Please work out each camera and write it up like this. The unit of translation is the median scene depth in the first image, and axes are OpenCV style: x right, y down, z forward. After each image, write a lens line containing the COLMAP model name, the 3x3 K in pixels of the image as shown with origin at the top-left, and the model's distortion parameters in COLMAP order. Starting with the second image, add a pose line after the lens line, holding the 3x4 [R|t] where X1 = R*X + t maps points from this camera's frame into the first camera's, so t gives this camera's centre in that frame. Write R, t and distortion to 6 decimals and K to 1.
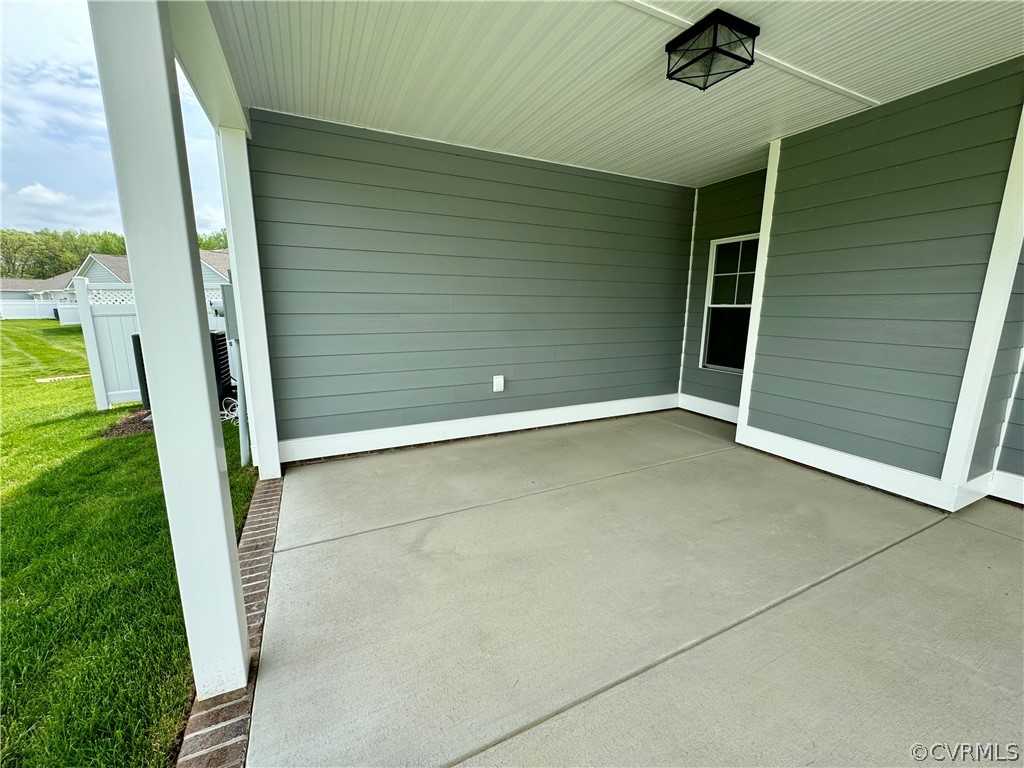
lens RADIAL K [[408.9, 0, 510.5], [0, 408.9, 384.6], [0, 0, 1]] dist [-0.000888, -0.000006]
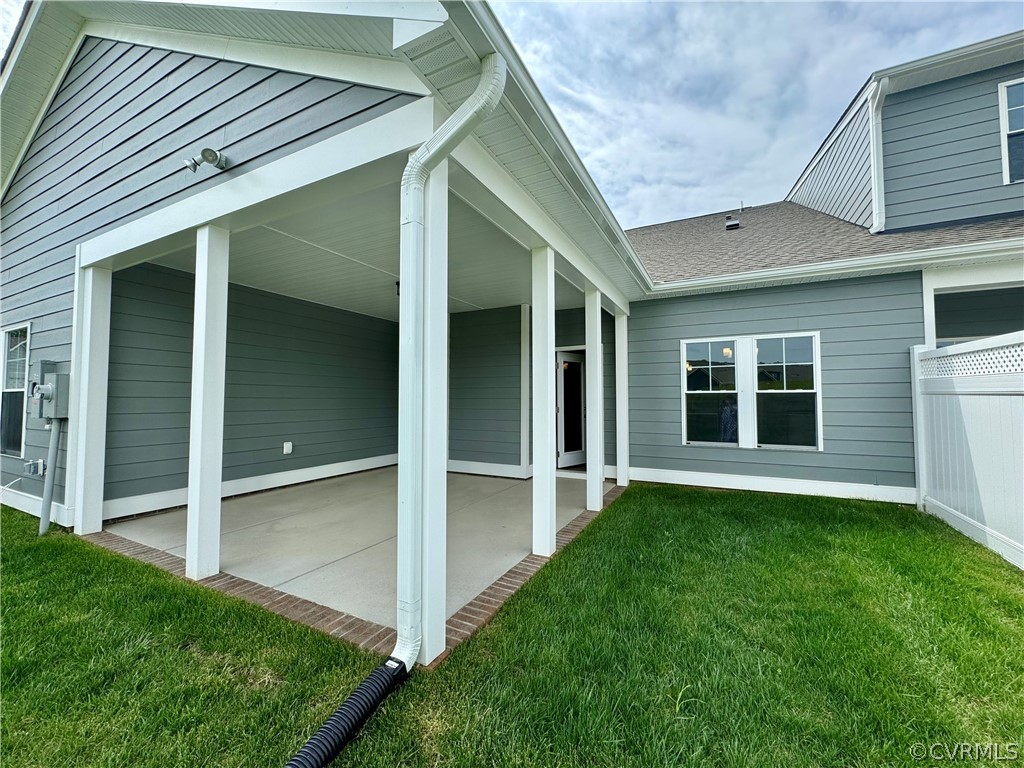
lens RADIAL K [[408.9, 0, 517.2], [0, 408.9, 379.1], [0, 0, 1]] dist [-0.000888, -0.000006]
pose [[0.798741, 0.019163, 0.601370, -0.315047], [0.116899, 0.975504, -0.186351, 0.153279], [-0.590210, 0.219145, 0.776935, -0.767833]]
